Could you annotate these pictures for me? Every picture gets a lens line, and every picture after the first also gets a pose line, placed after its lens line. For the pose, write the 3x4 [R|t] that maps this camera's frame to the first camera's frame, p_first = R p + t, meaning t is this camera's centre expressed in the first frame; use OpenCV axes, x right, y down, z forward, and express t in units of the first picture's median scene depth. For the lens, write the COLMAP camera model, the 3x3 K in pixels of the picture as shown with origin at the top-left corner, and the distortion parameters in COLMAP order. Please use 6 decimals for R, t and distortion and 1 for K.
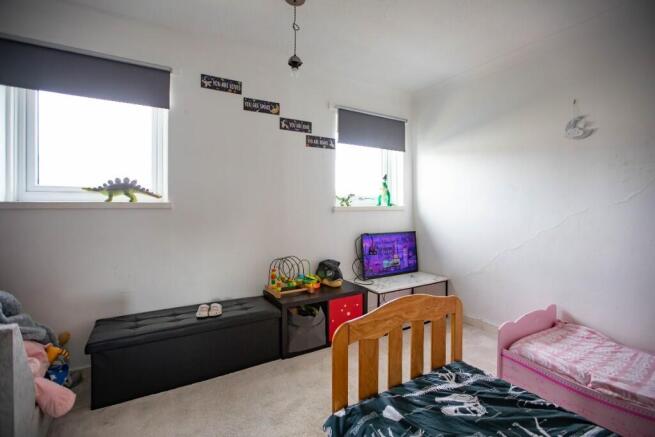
lens RADIAL K [[298.4, 0, 337.0], [0, 298.4, 223.4], [0, 0, 1]] dist [-0.051608, 0.018725]
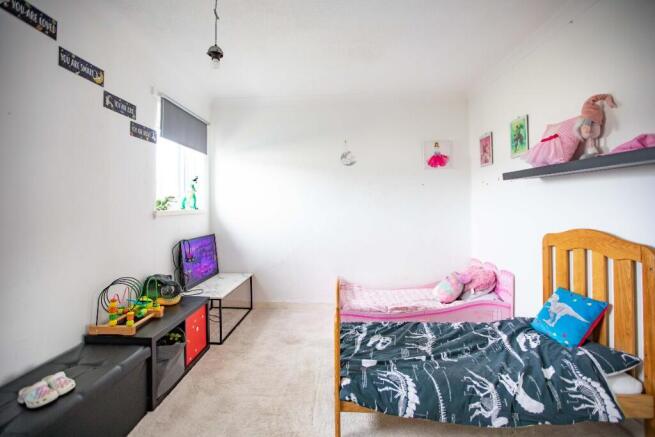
lens RADIAL K [[295.2, 0, 328.5], [0, 295.2, 216.6], [0, 0, 1]] dist [-0.052287, 0.017622]
pose [[0.572719, -0.029754, 0.819211, -0.445232], [0.049111, 0.998791, 0.001942, -0.020955], [-0.818279, 0.039120, 0.573488, 0.148602]]
